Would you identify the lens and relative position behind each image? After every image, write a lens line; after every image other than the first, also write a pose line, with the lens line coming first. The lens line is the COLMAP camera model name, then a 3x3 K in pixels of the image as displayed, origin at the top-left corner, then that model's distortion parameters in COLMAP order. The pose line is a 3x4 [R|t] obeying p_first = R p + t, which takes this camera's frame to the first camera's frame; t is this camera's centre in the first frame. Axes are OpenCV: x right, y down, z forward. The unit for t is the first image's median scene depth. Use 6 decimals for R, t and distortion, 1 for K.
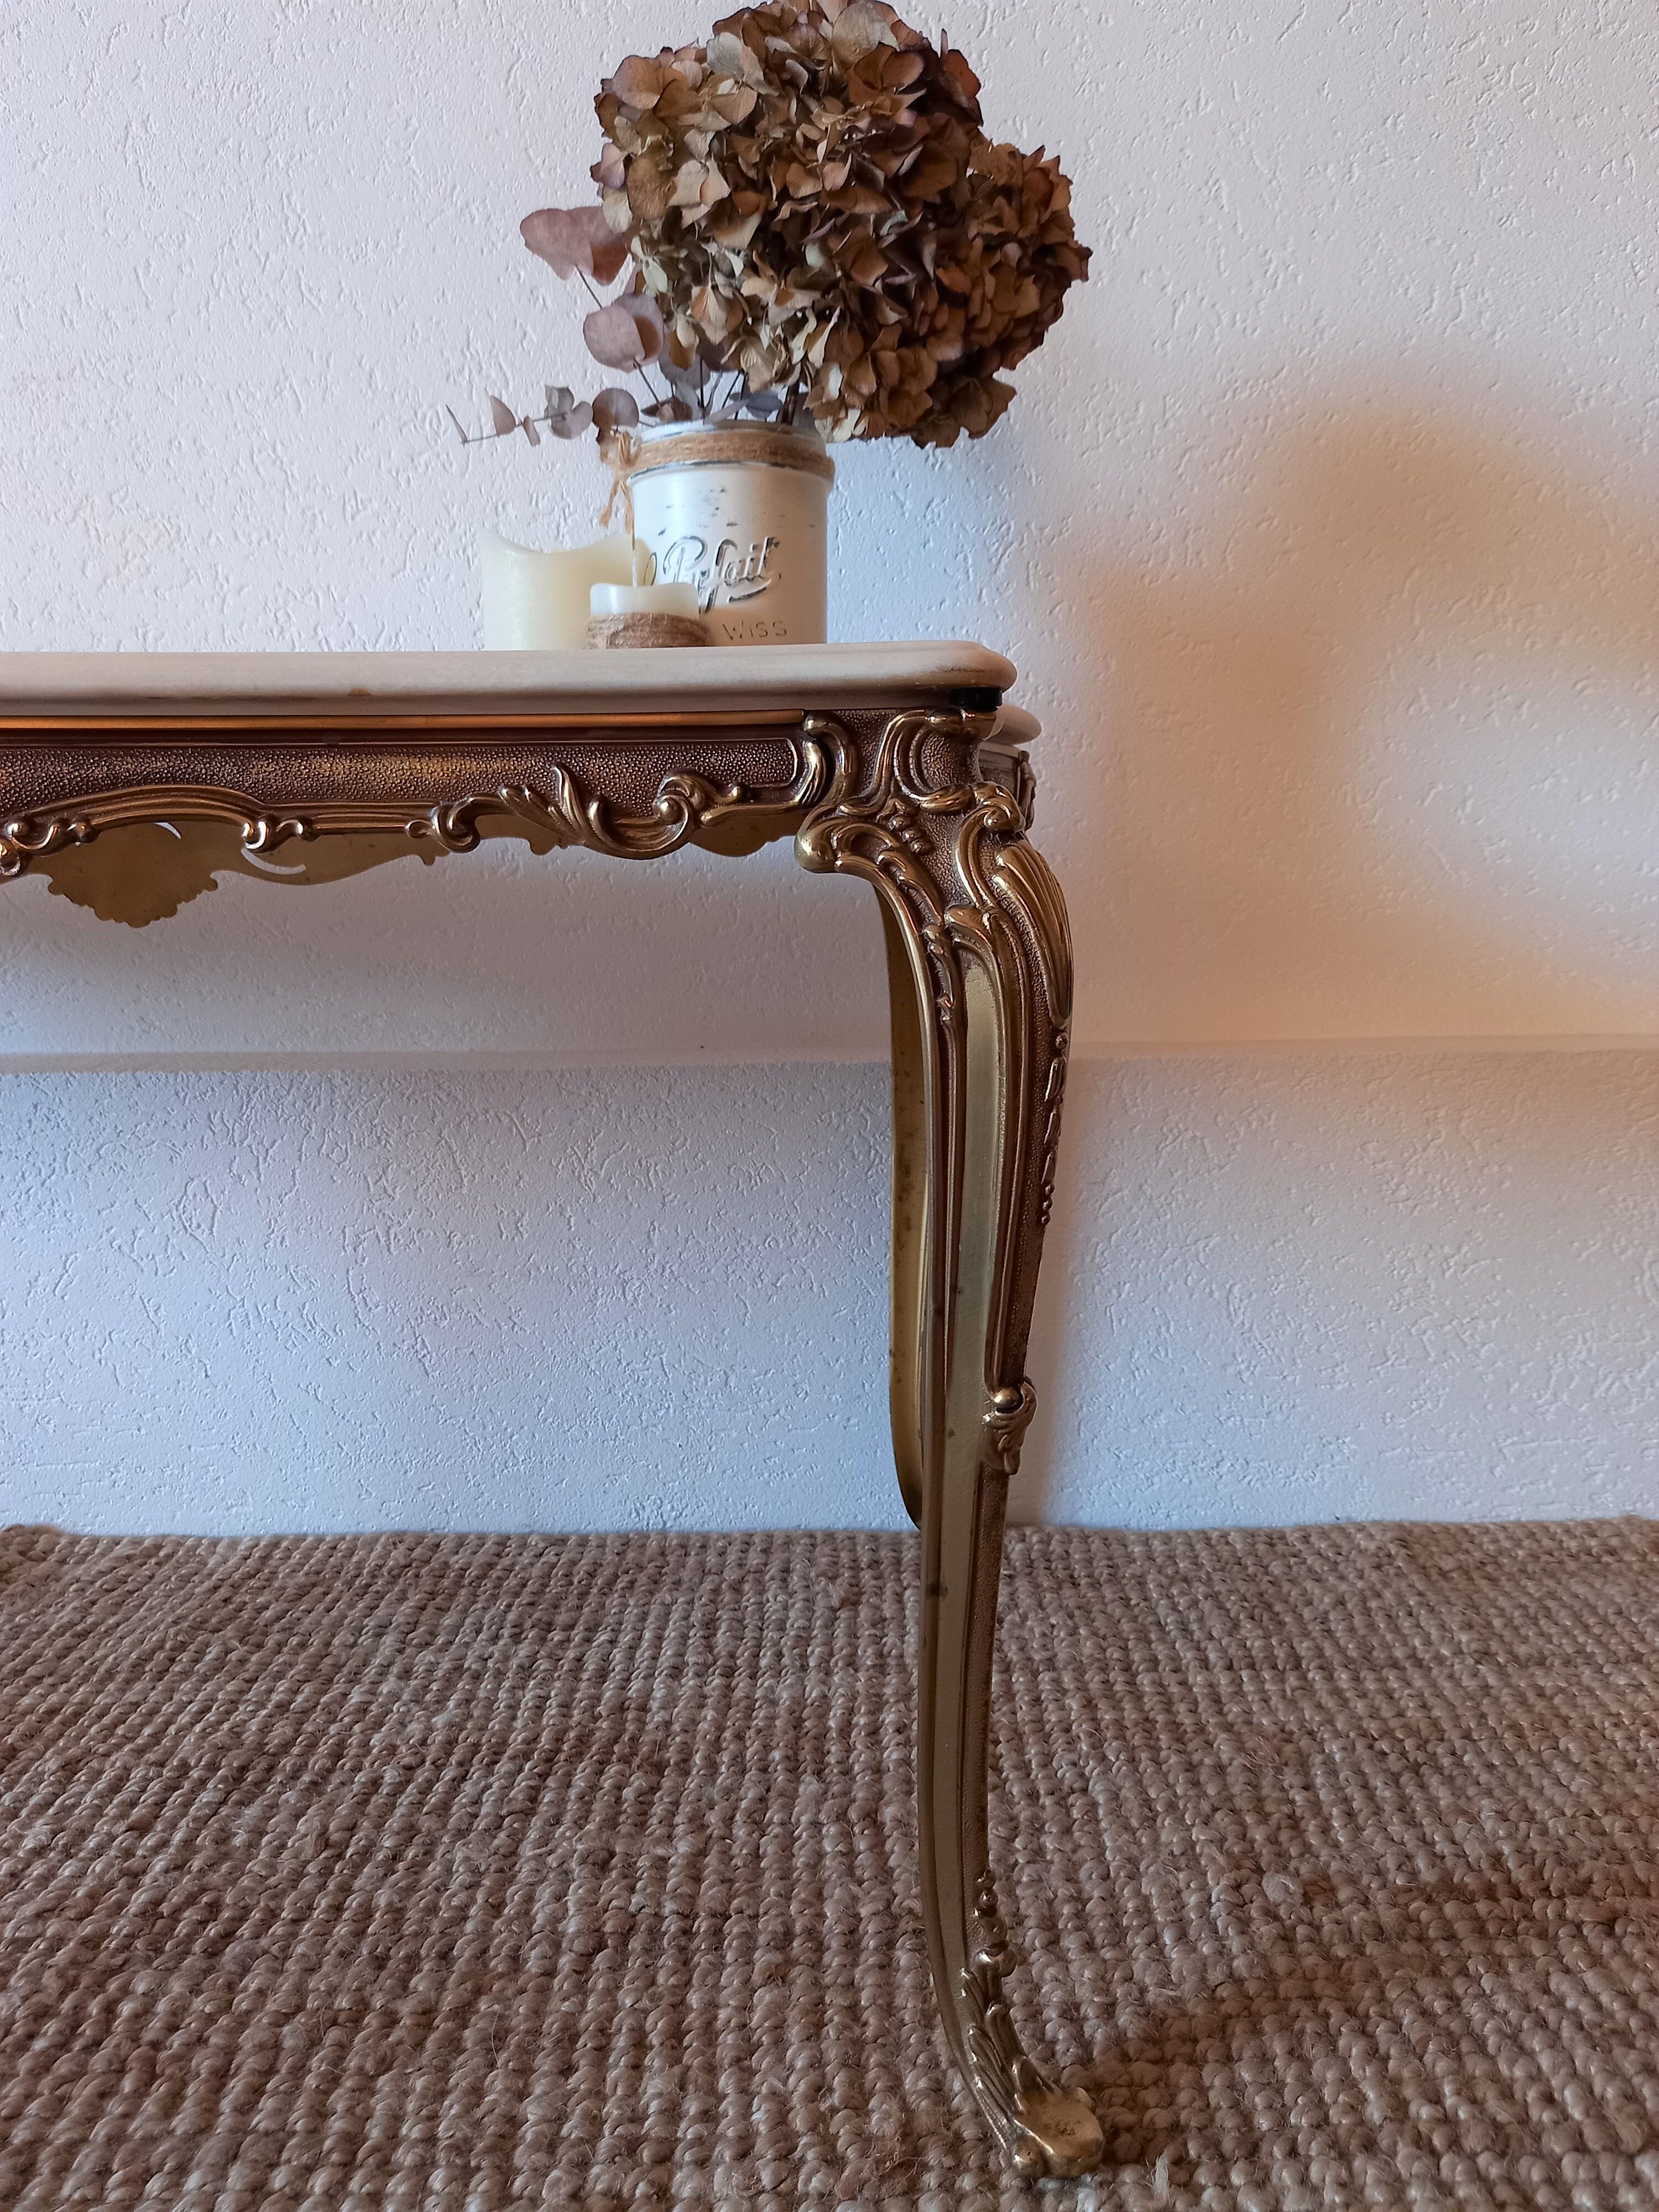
lens RADIAL K [[1615.7, 0, 829.8], [0, 1615.7, 1115.9], [0, 0, 1]] dist [0.035557, -0.030831]
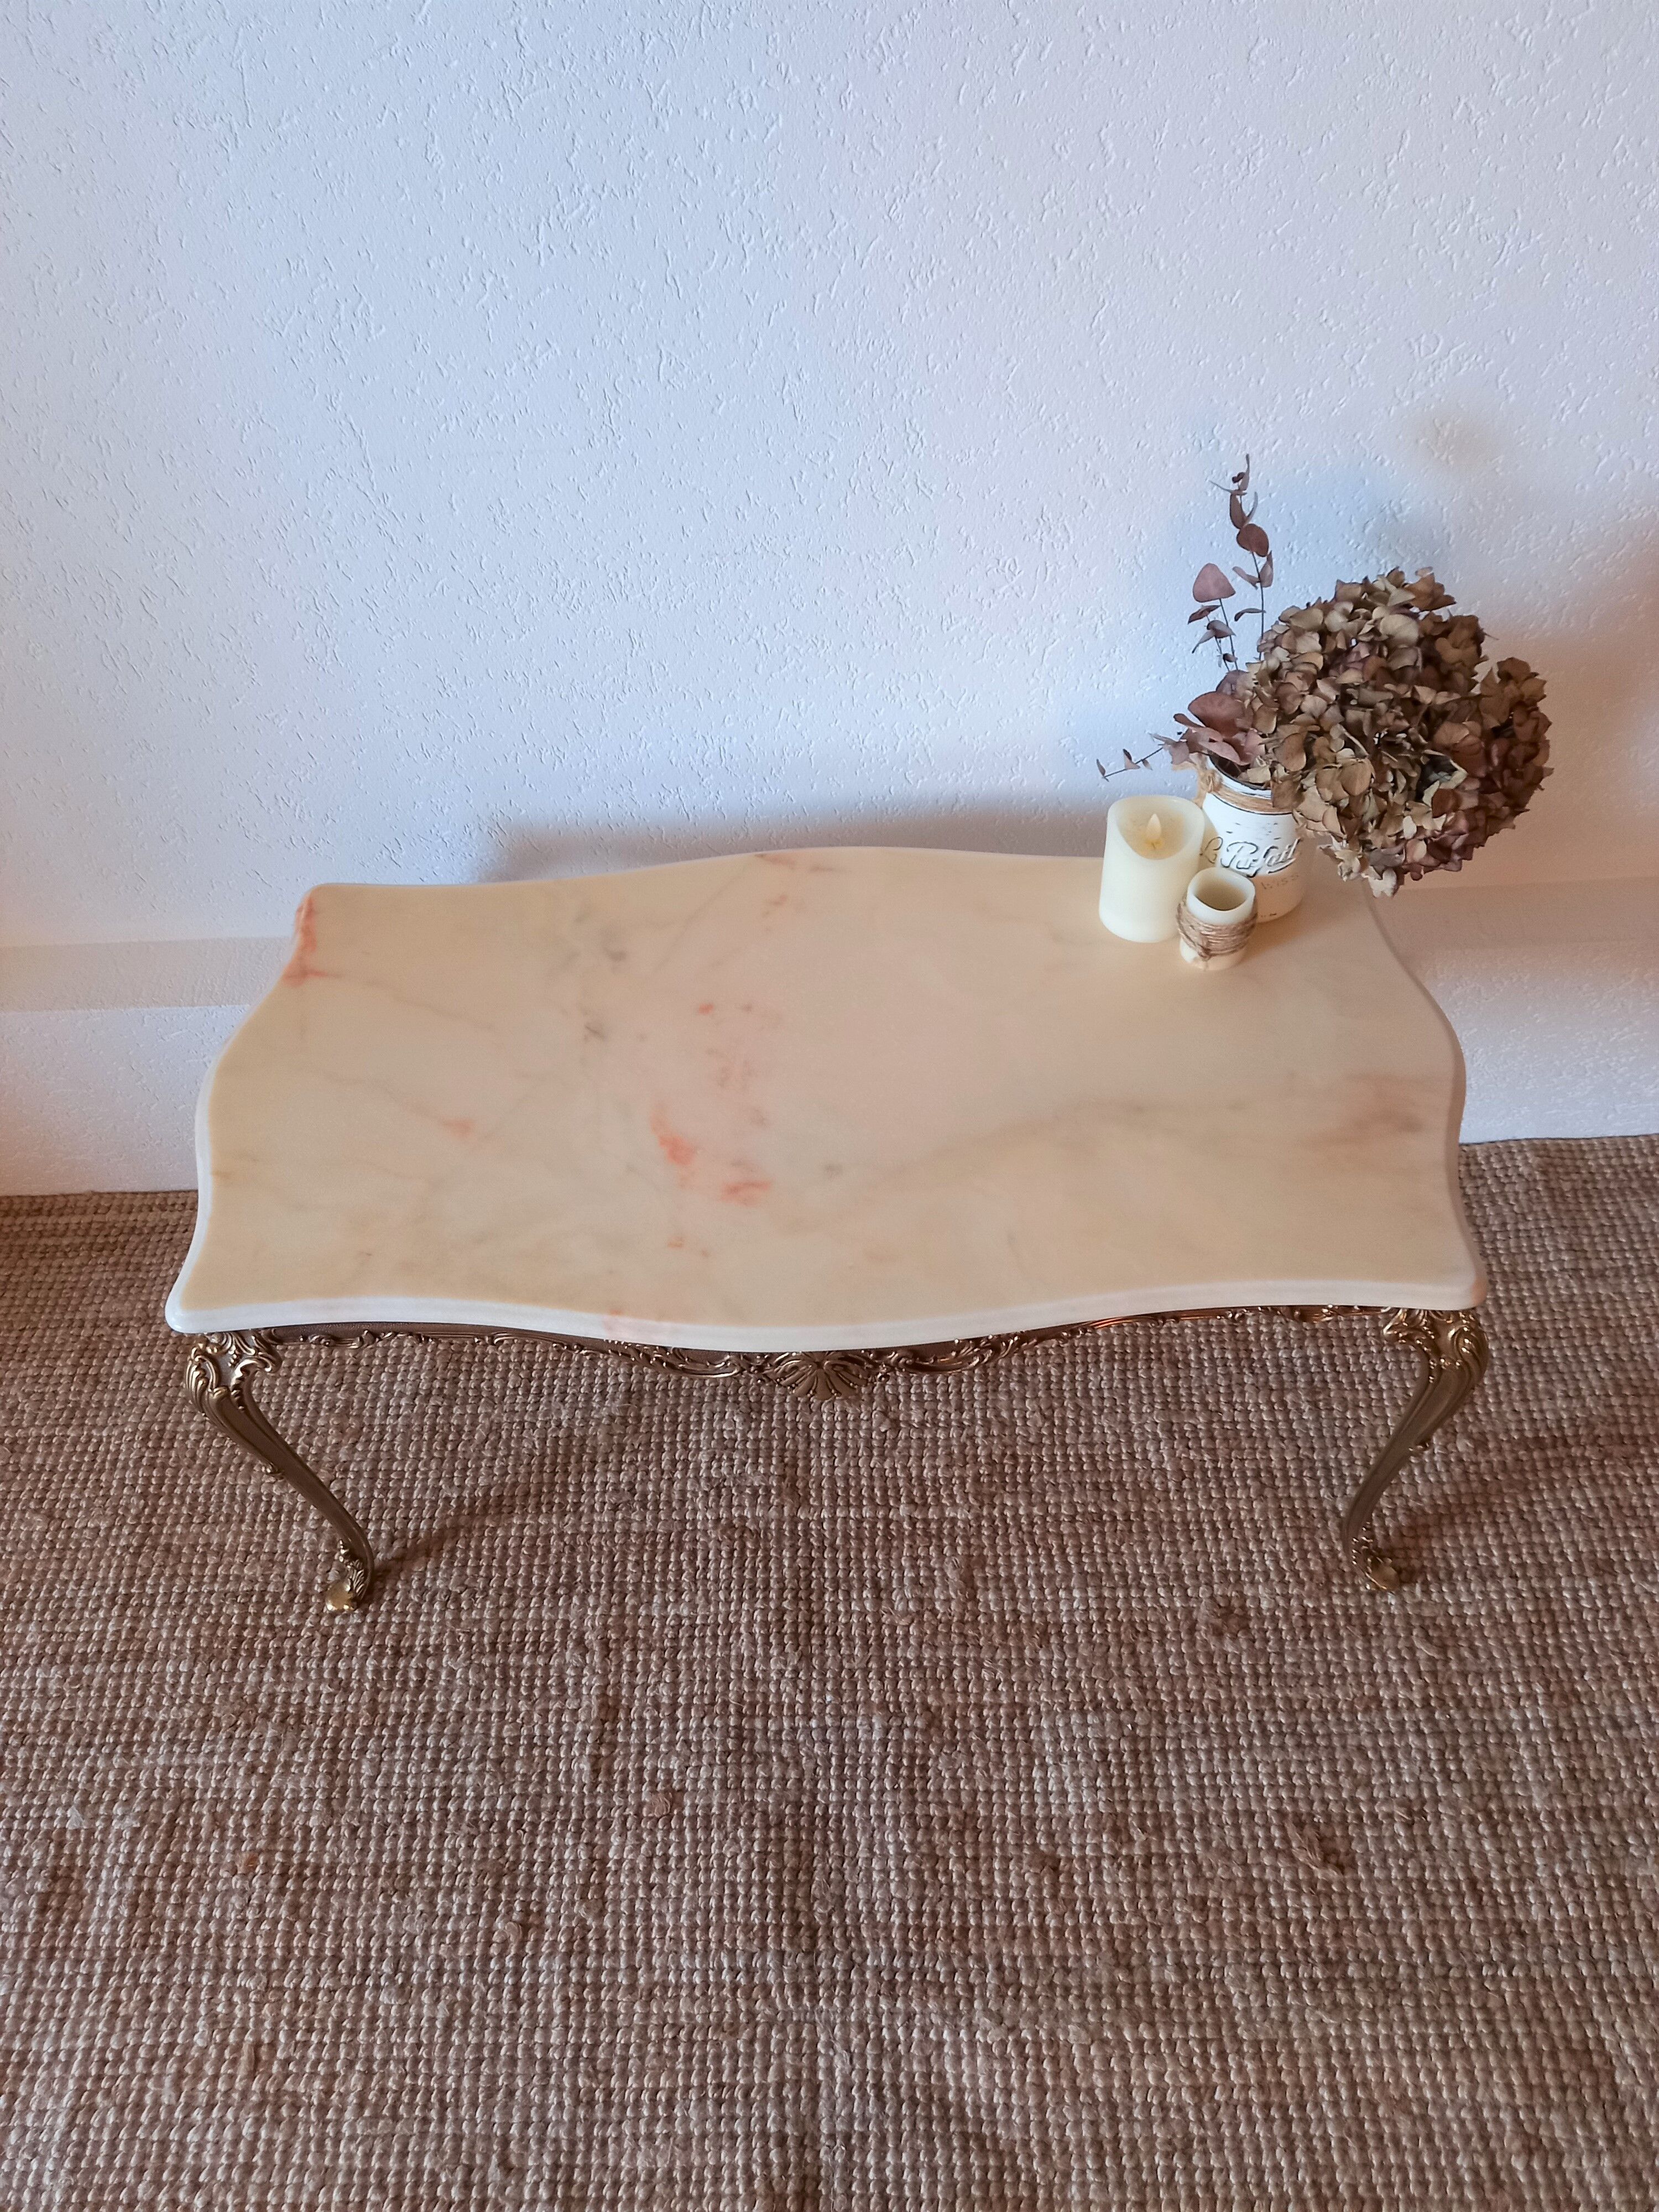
lens RADIAL K [[1615.7, 0, 834.5], [0, 1615.7, 1105.9], [0, 0, 1]] dist [0.035557, -0.030831]
pose [[0.998941, -0.031263, -0.033769, -0.540099], [0.045799, 0.747053, 0.663185, -1.490471], [0.004494, -0.664029, 0.747693, -0.446221]]
